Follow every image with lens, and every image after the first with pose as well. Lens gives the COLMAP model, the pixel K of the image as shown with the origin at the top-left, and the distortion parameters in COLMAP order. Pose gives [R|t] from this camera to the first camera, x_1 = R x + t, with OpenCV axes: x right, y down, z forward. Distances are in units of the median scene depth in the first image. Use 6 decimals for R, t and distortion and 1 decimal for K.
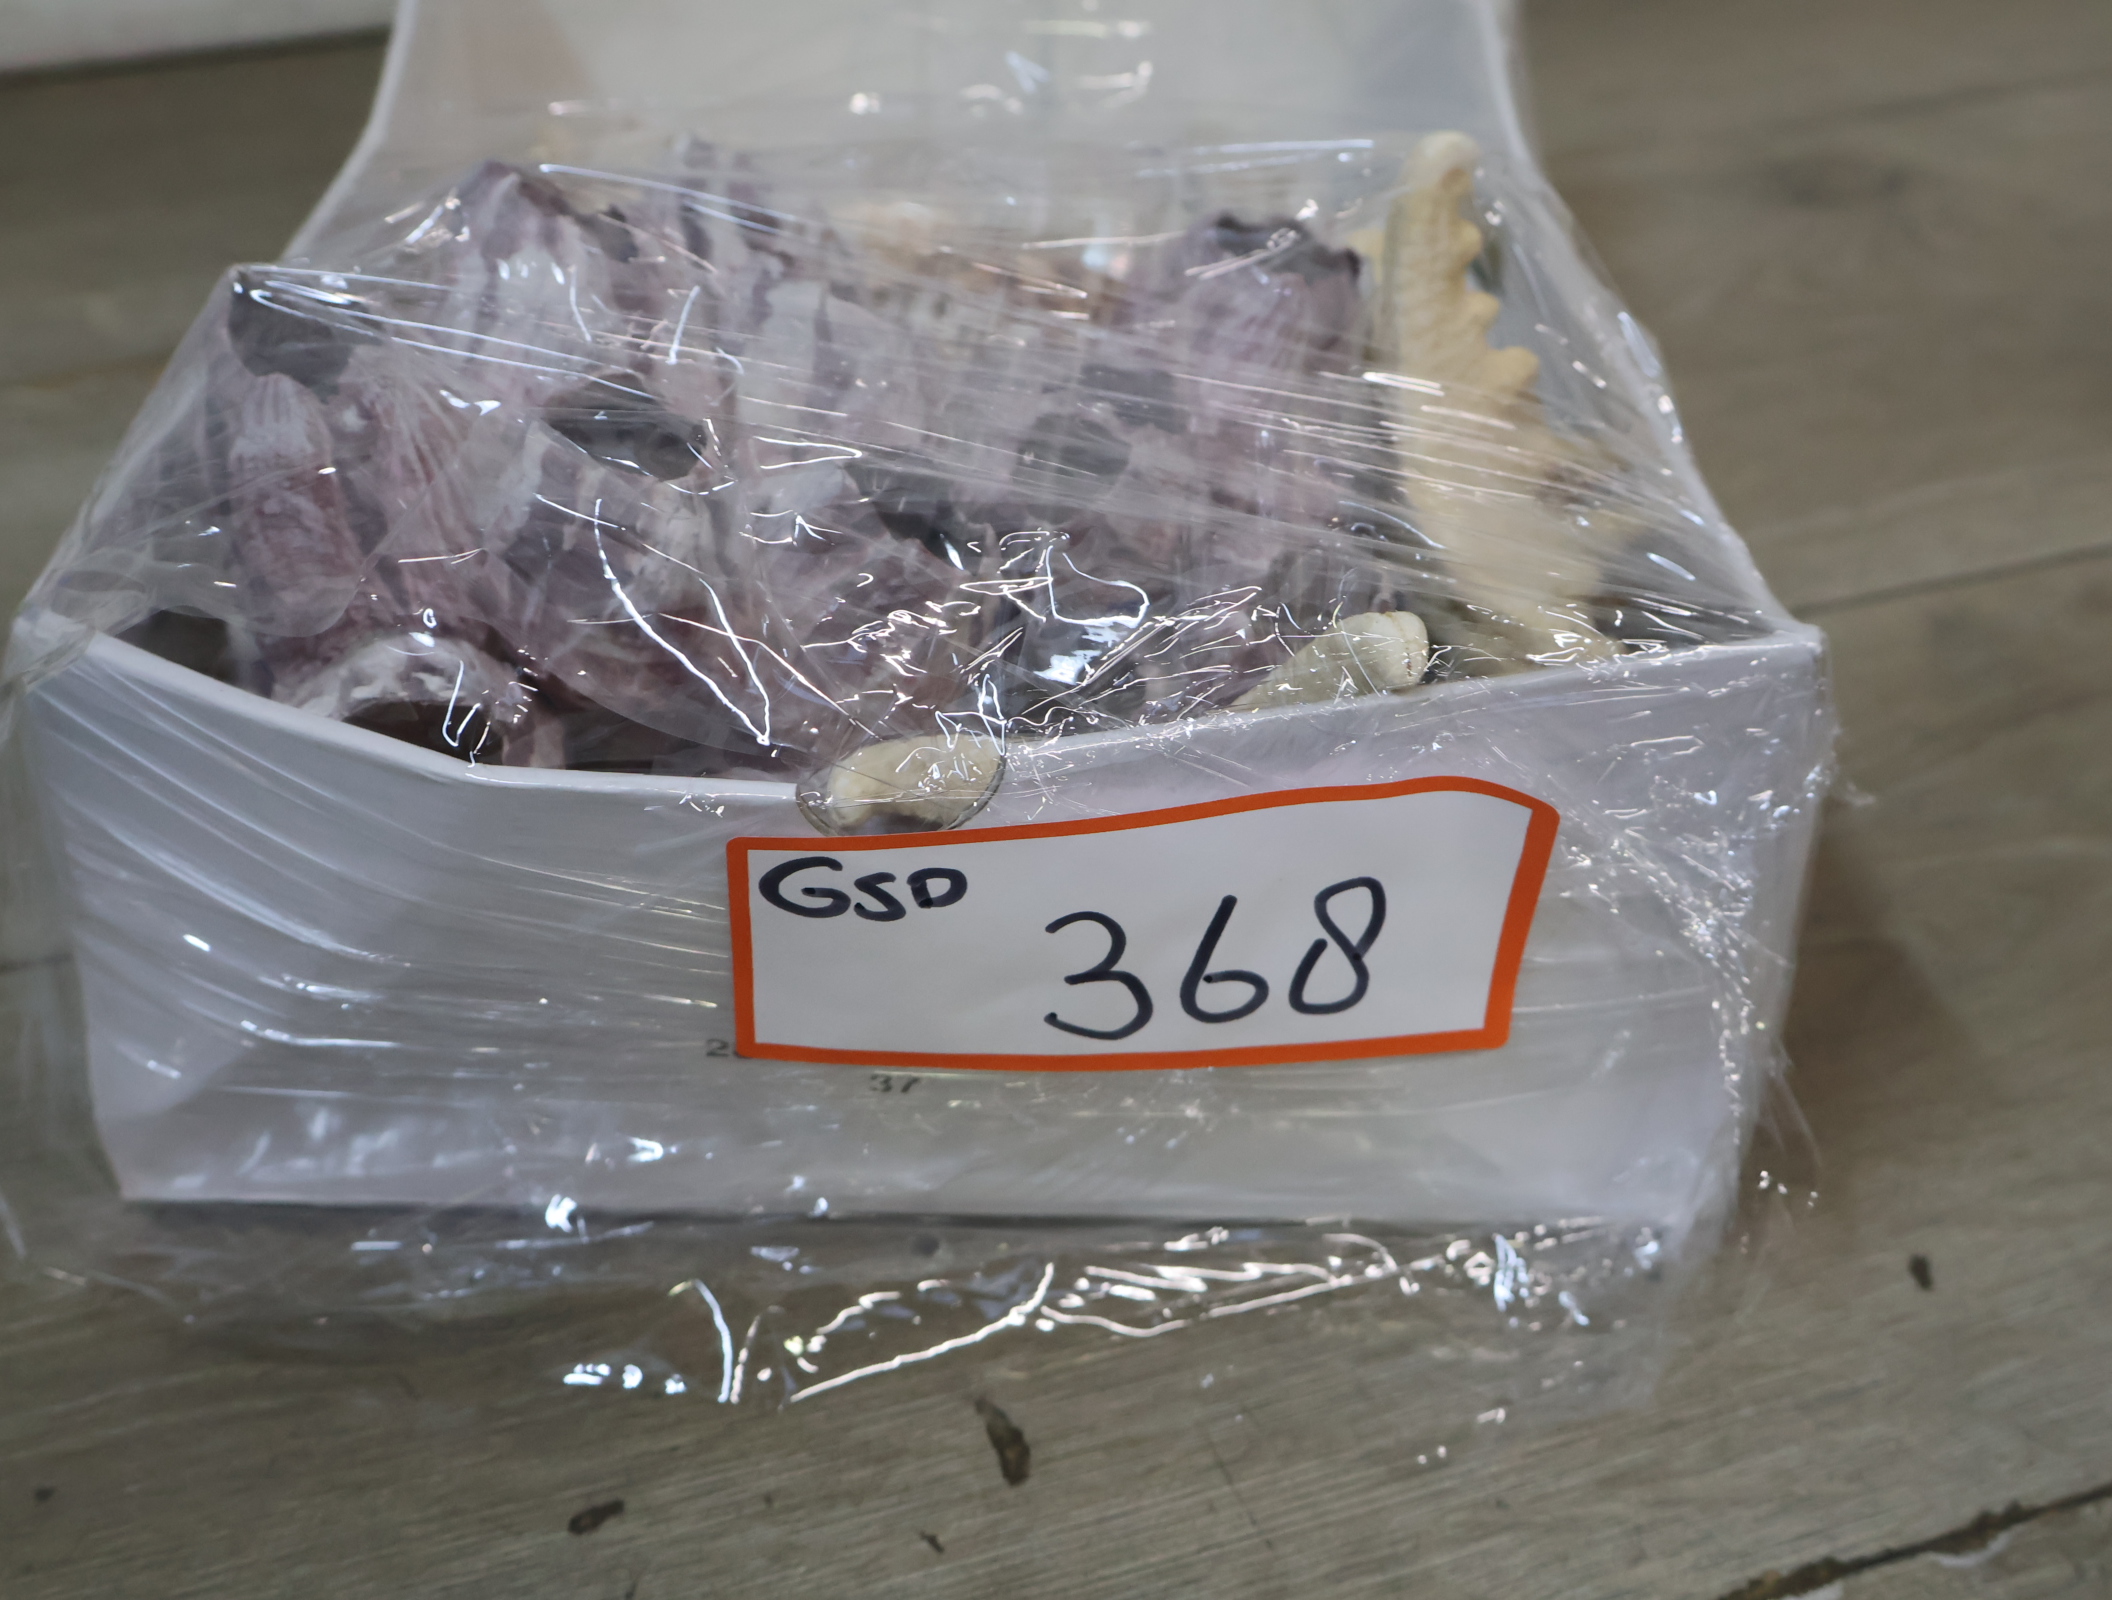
lens RADIAL K [[2692.9, 0, 1050.1], [0, 2692.9, 844.2], [0, 0, 1]] dist [0.007668, 0.017086]
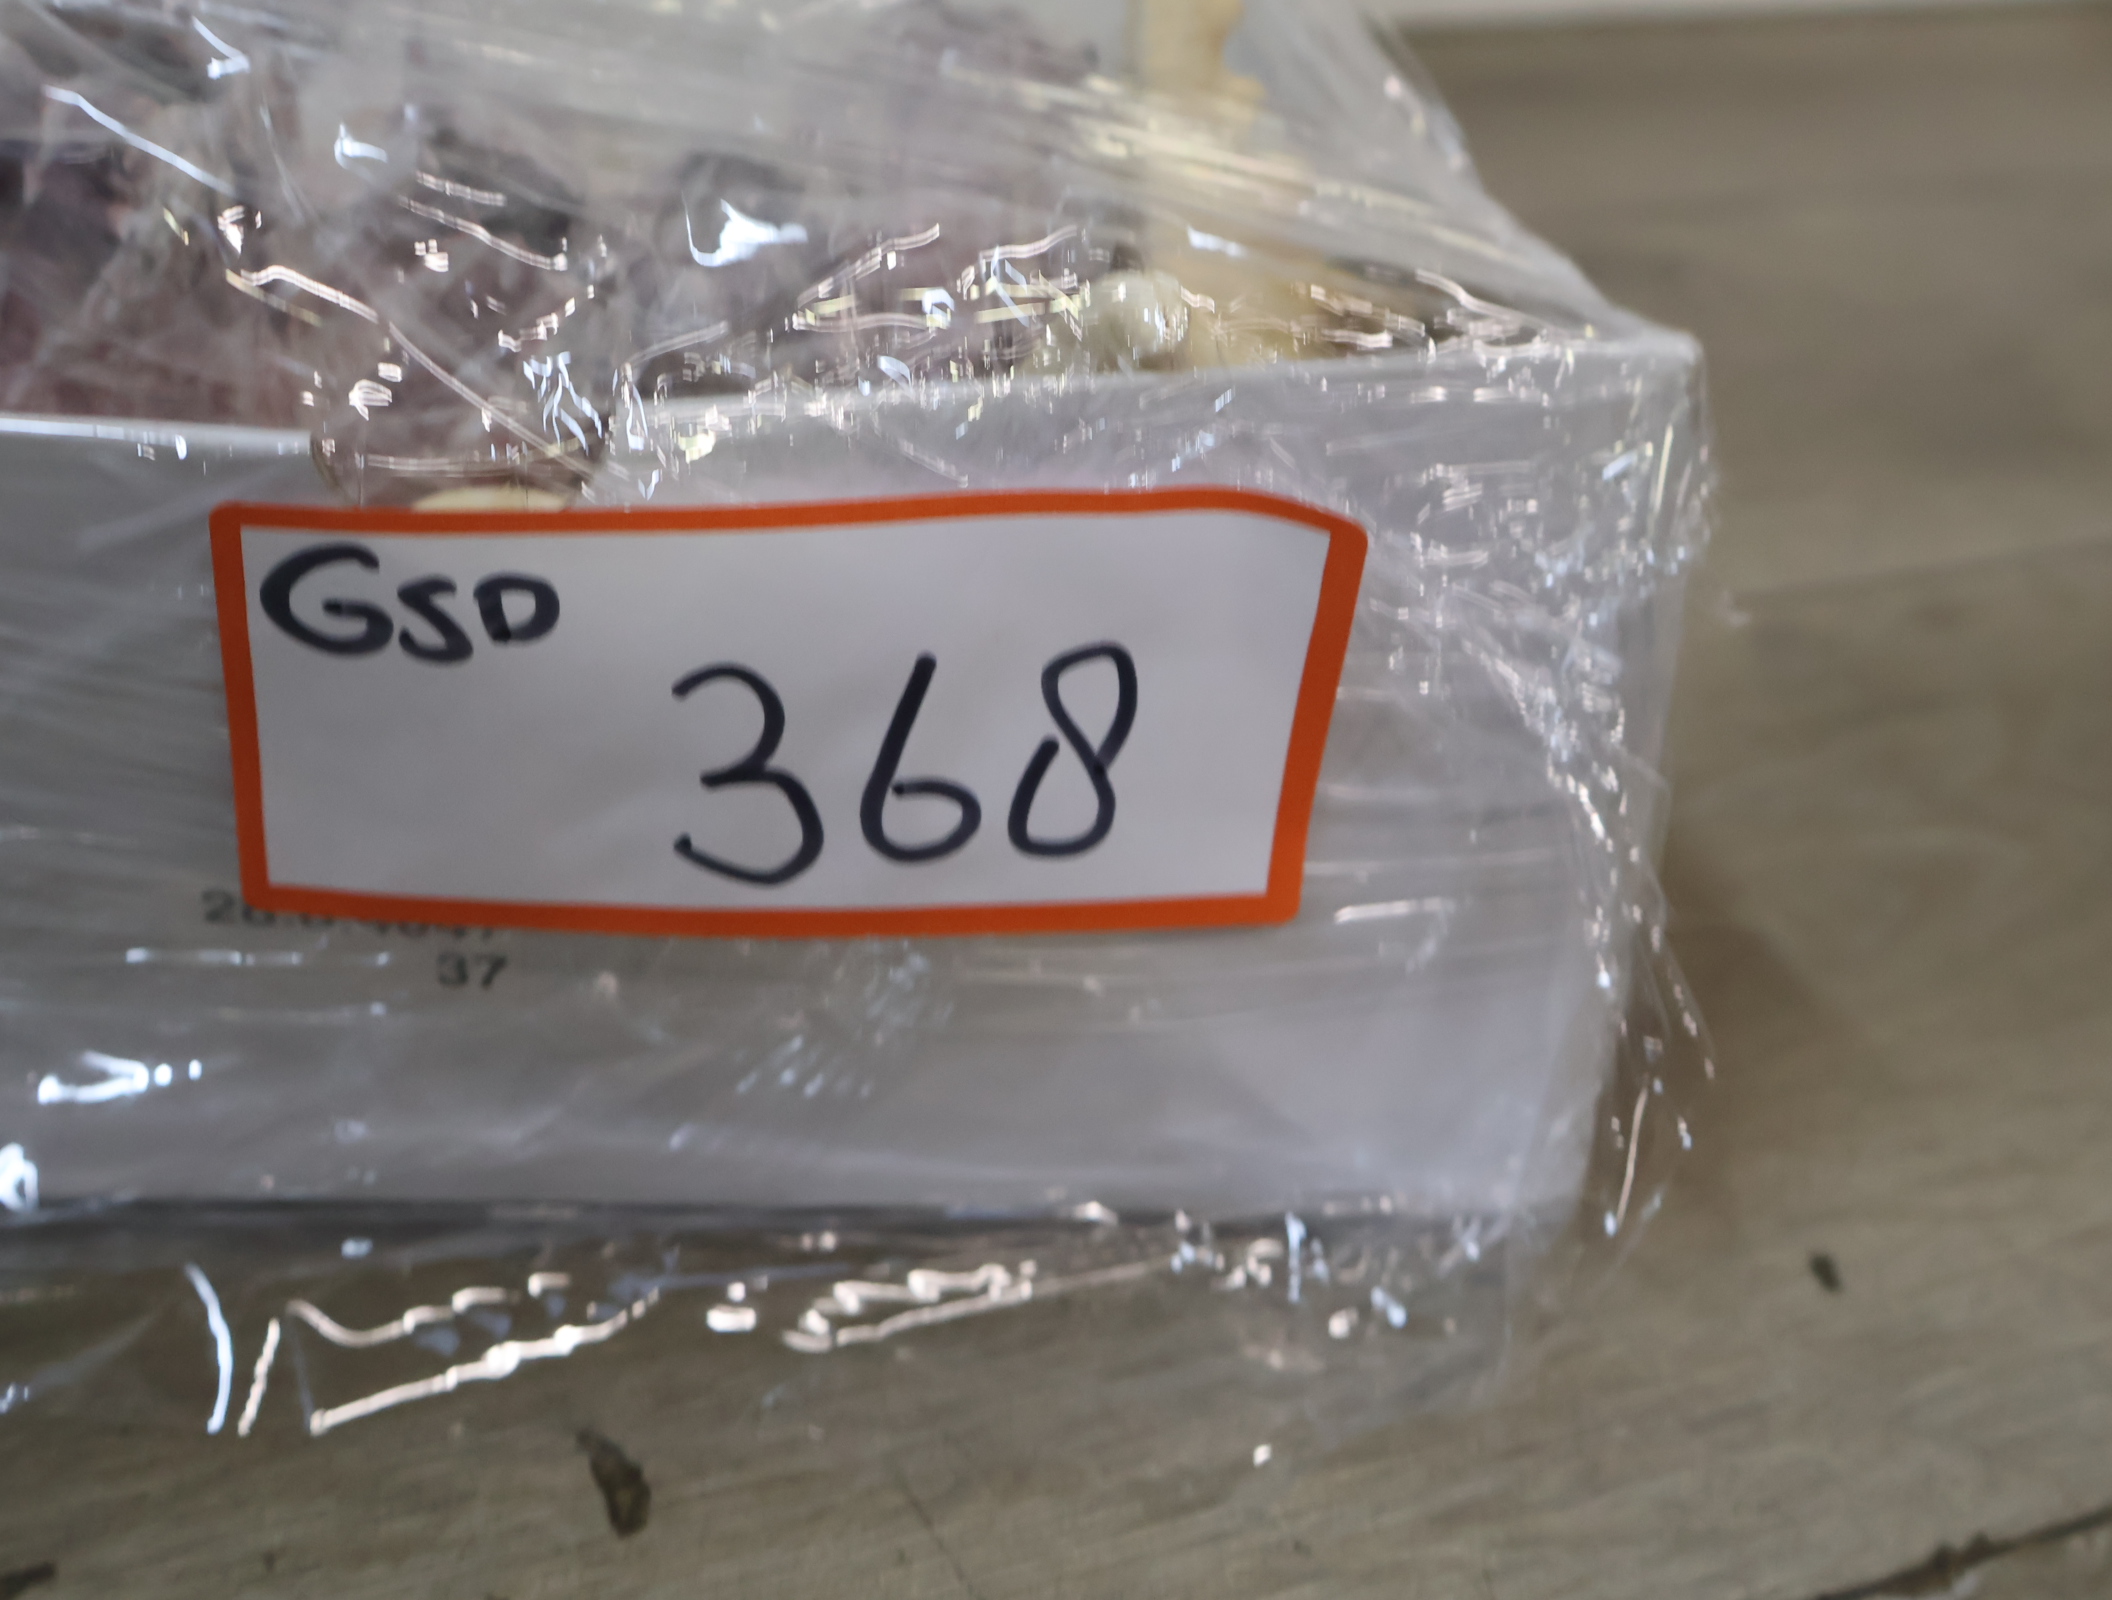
lens RADIAL K [[2692.9, 0, 1050.1], [0, 2692.9, 844.2], [0, 0, 1]] dist [0.007668, 0.017086]
pose [[0.995209, 0.011938, 0.097042, 0.027314], [0.003658, 0.987278, -0.158961, 0.172365], [-0.097705, 0.158555, 0.982504, 0.261712]]
